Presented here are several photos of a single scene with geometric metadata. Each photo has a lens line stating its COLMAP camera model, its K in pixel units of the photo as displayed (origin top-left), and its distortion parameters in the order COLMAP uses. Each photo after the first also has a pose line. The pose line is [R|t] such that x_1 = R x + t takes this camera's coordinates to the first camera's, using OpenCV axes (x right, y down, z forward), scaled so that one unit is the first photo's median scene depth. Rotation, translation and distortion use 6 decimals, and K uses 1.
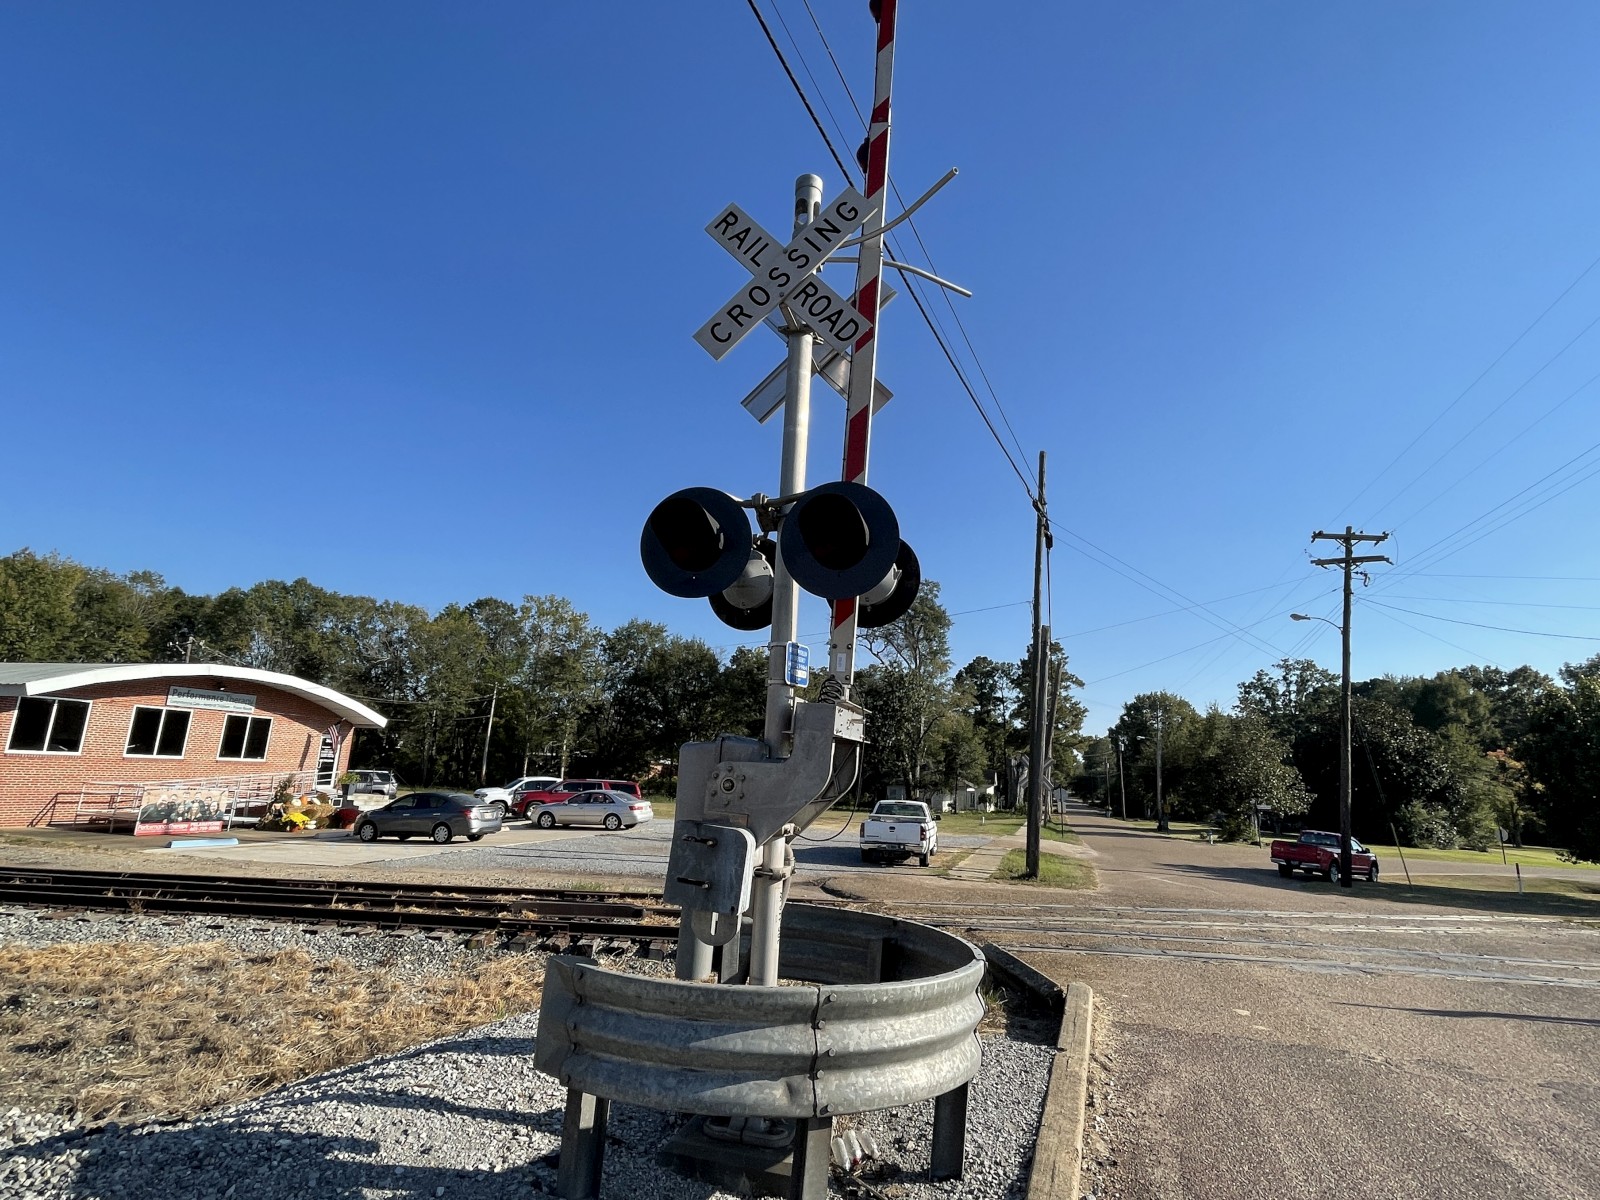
lens RADIAL K [[809.9, 0, 803.0], [0, 809.9, 596.6], [0, 0, 1]] dist [0.000463, -0.003728]
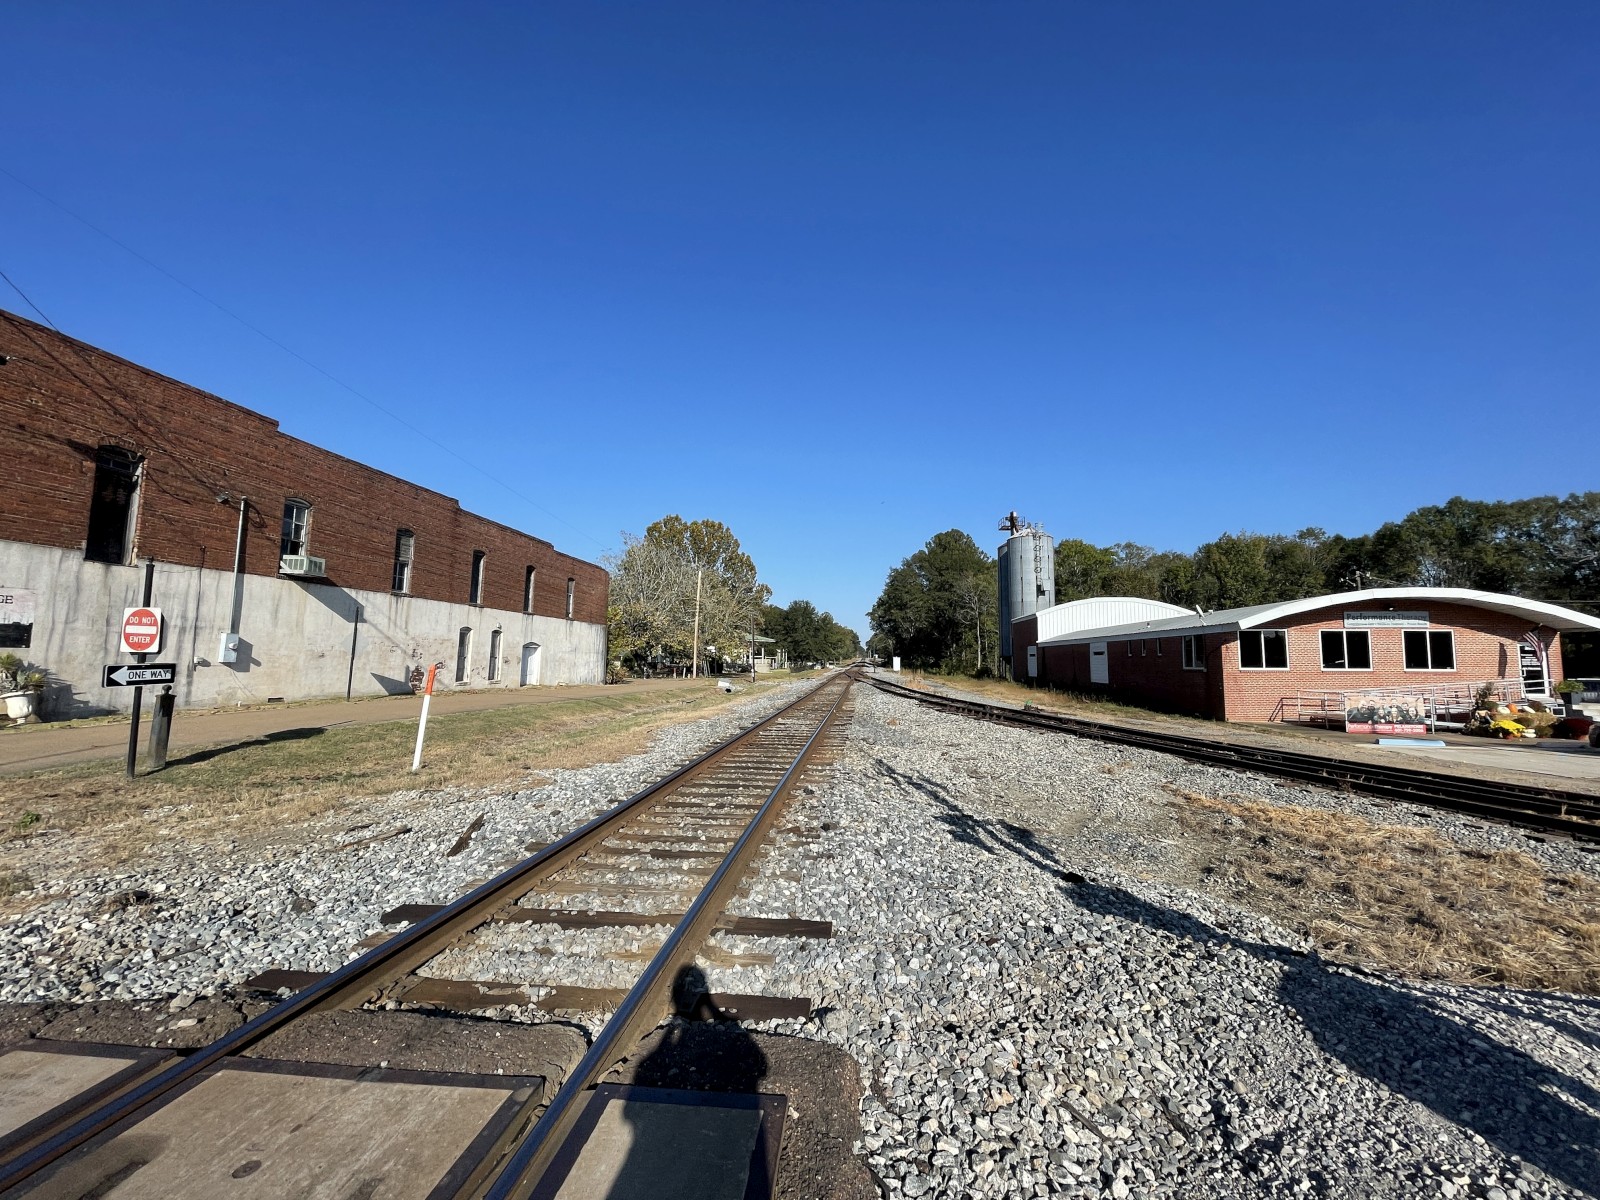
lens RADIAL K [[645.3, 0, 800.0], [0, 645.3, 600.0], [0, 0, 1]] dist [-0.001790, -0.000118]
pose [[0.191044, -0.133593, -0.972448, -0.000165], [0.213436, 0.972645, -0.091689, 0.009360], [0.958096, -0.190039, 0.214332, 0.022514]]
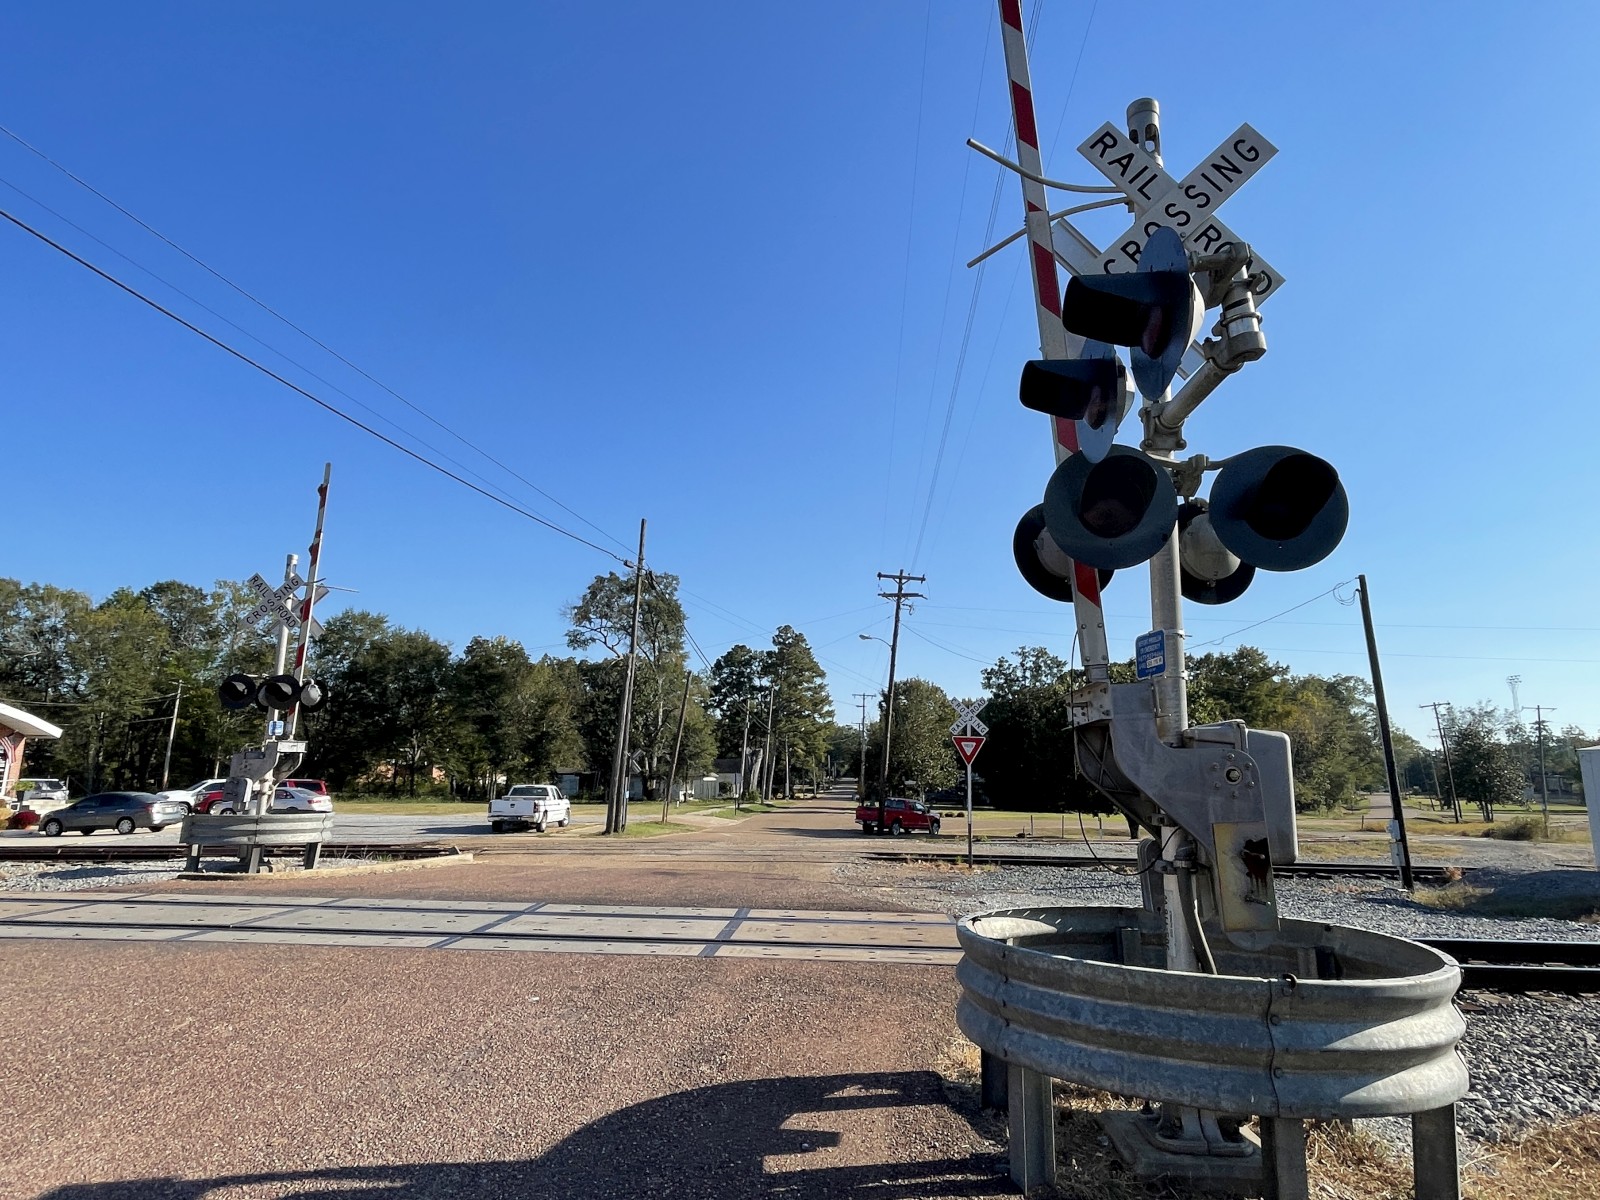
lens RADIAL K [[916.0, 0, 804.4], [0, 916.0, 601.3], [0, 0, 1]] dist [0.004008, -0.002892]
pose [[0.972788, 0.009037, 0.231520, 0.186563], [-0.017574, 0.999238, 0.034839, -0.091442], [-0.231029, -0.037960, 0.972206, -0.469799]]
